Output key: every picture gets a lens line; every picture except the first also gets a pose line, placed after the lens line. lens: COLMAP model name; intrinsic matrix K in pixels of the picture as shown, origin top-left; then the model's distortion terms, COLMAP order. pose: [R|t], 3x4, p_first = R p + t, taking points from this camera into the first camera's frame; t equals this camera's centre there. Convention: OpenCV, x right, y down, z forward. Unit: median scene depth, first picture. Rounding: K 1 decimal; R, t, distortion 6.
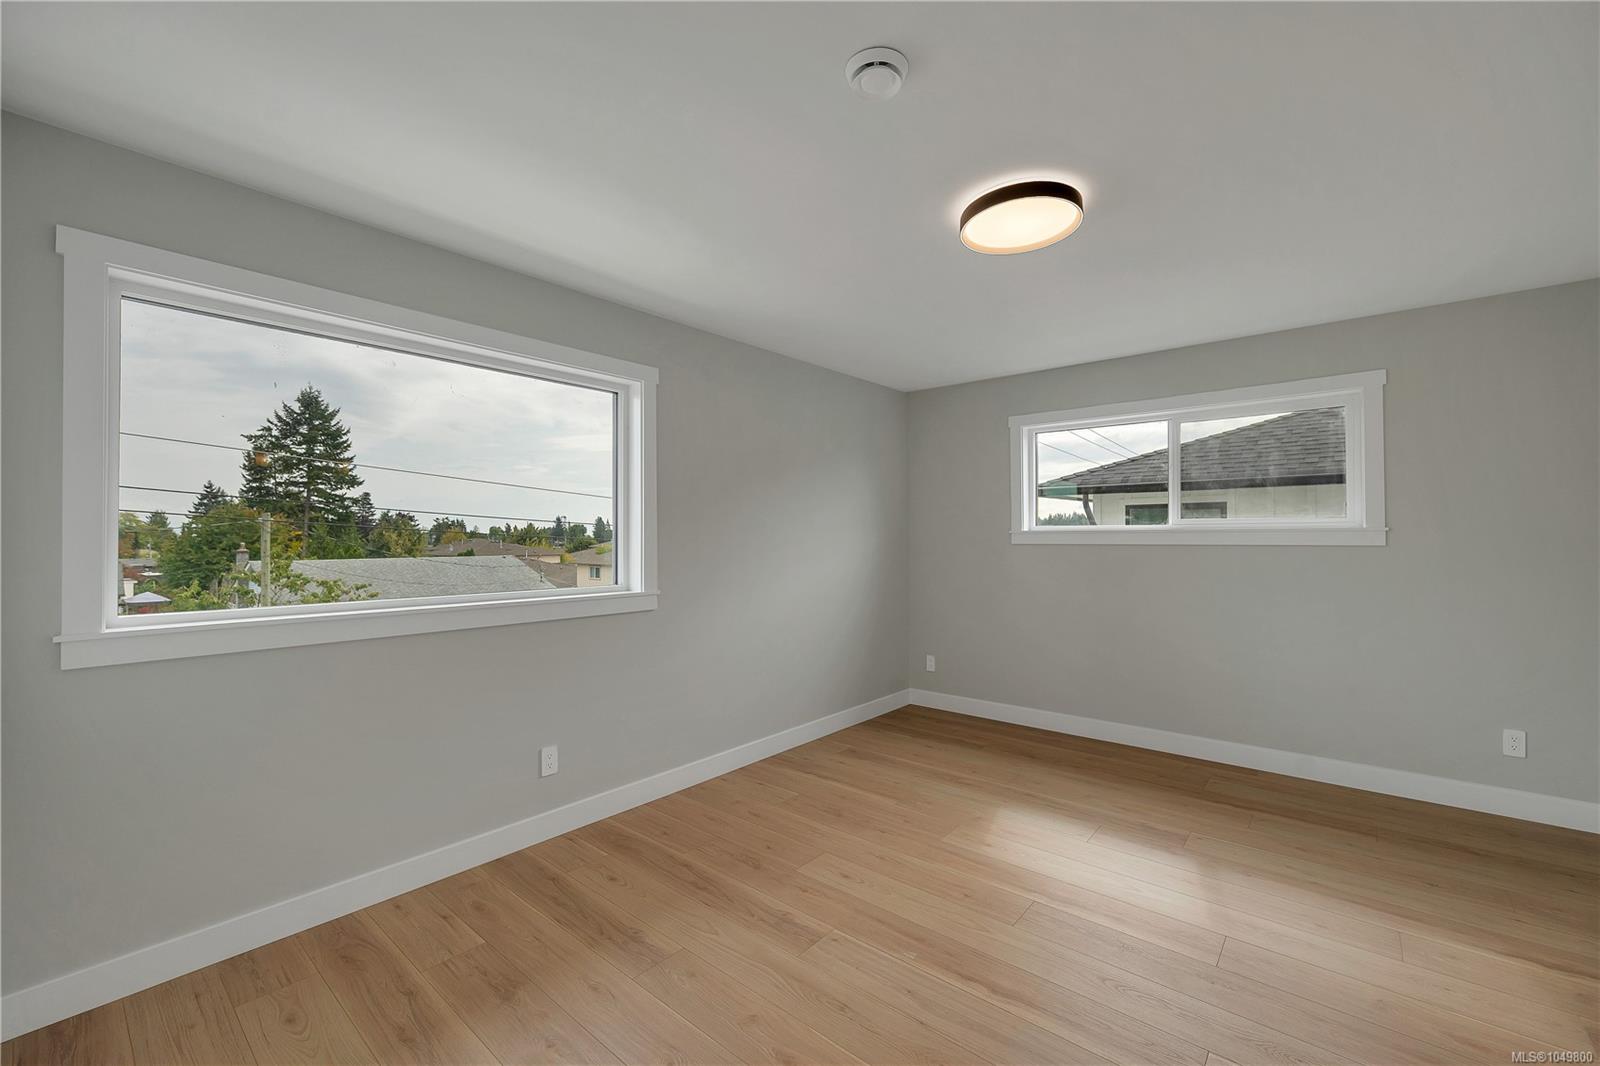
lens RADIAL K [[657.9, 0, 795.2], [0, 657.9, 536.8], [0, 0, 1]] dist [0.001175, -0.000145]
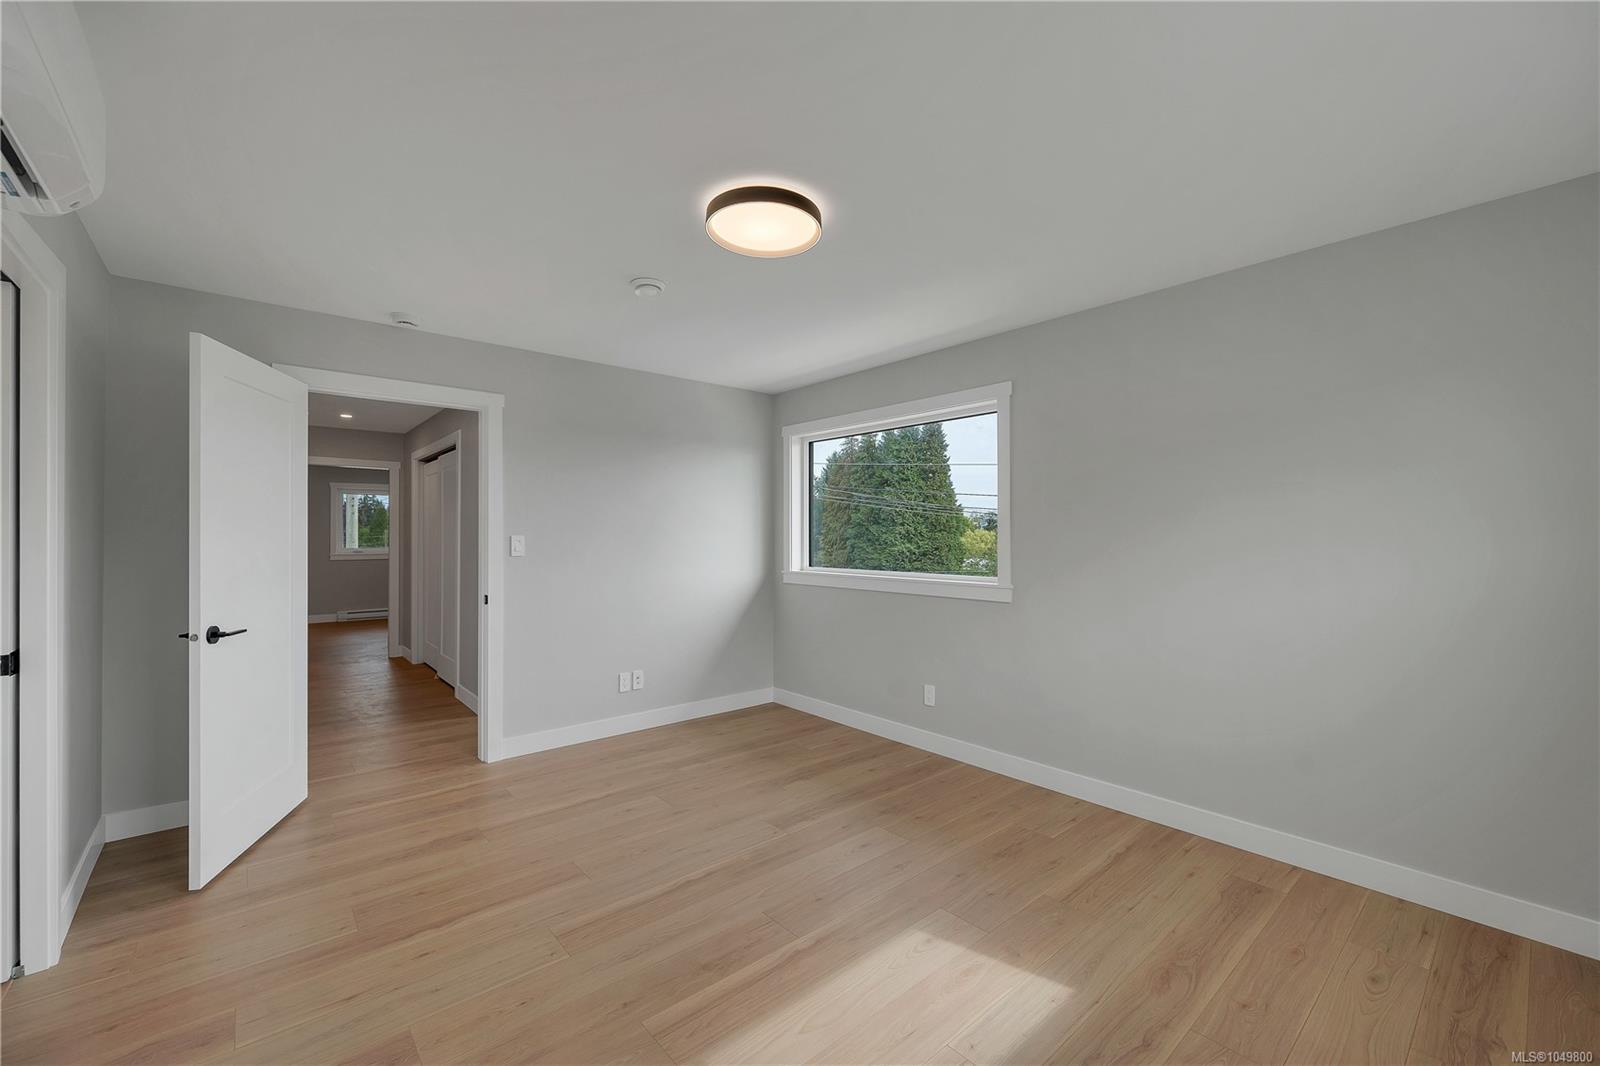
lens RADIAL K [[657.9, 0, 798.4], [0, 657.9, 528.8], [0, 0, 1]] dist [0.001175, -0.000145]
pose [[-0.151919, -0.002646, -0.988389, 0.919314], [-0.000565, 0.999996, -0.002591, -0.007558], [0.988393, 0.000164, -0.151920, 0.822285]]
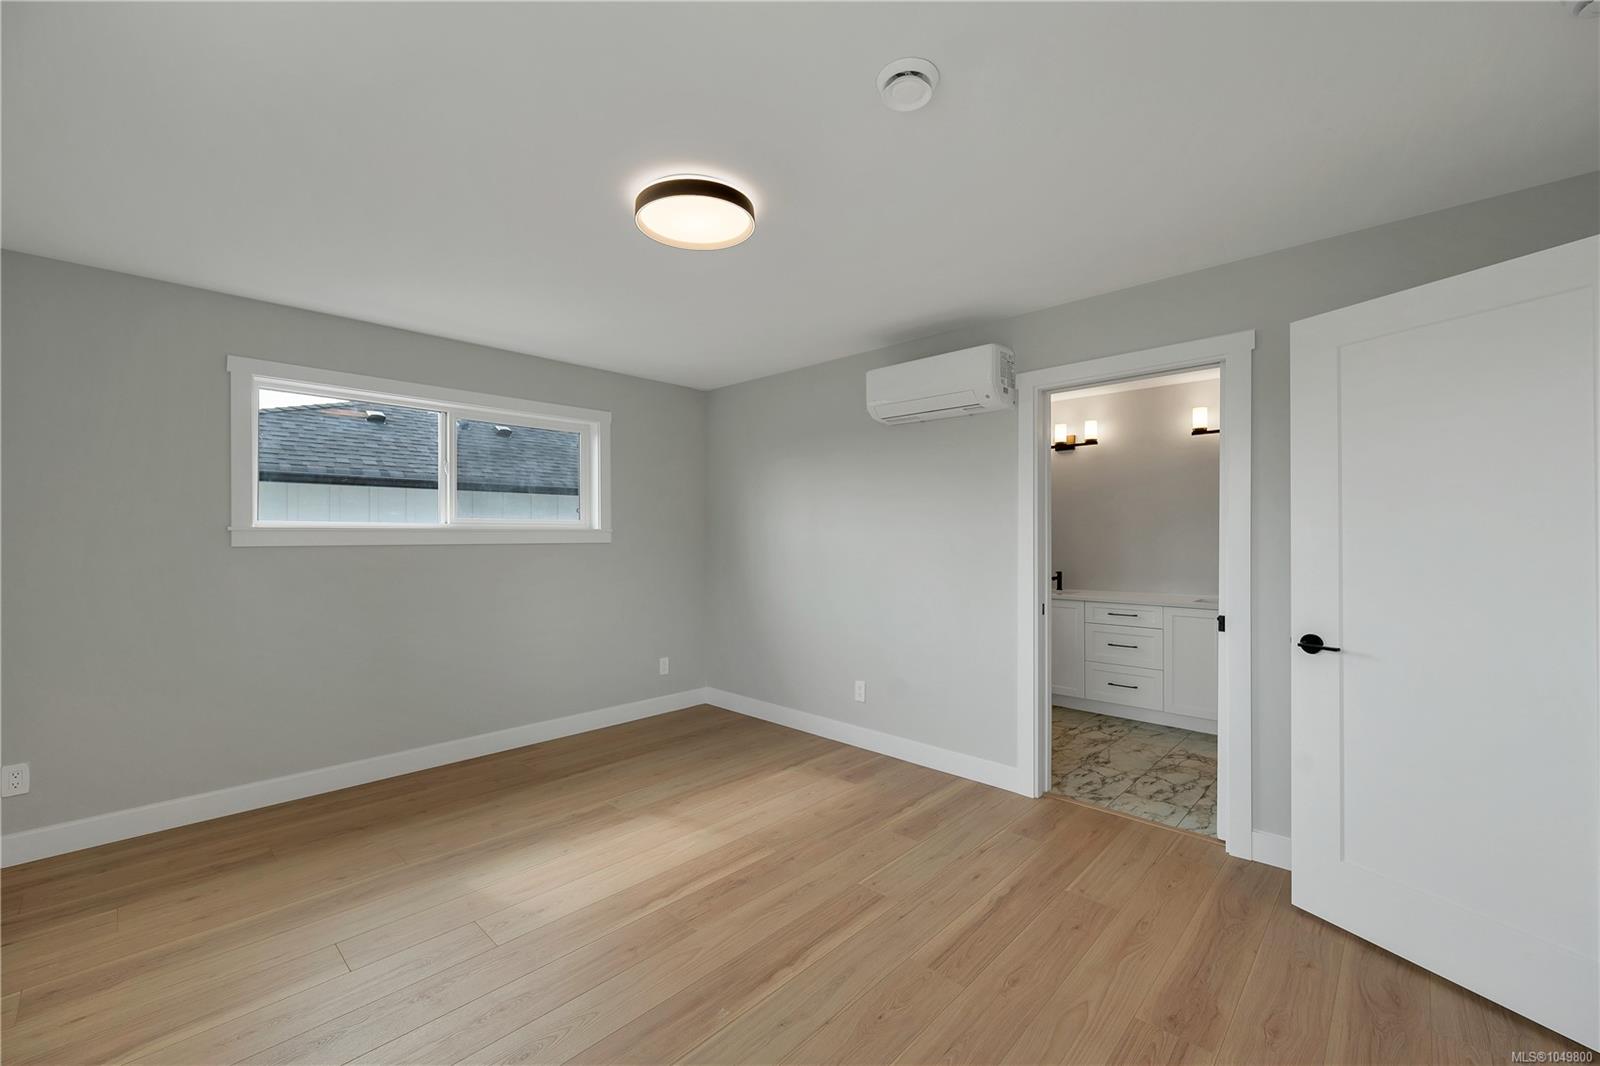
lens RADIAL K [[657.9, 0, 805.6], [0, 657.9, 535.8], [0, 0, 1]] dist [0.001175, -0.000145]
pose [[0.040102, 0.000502, 0.999195, -0.440222], [0.000698, 1.000000, -0.000531, -0.000580], [-0.999195, 0.000719, 0.040102, 0.539541]]
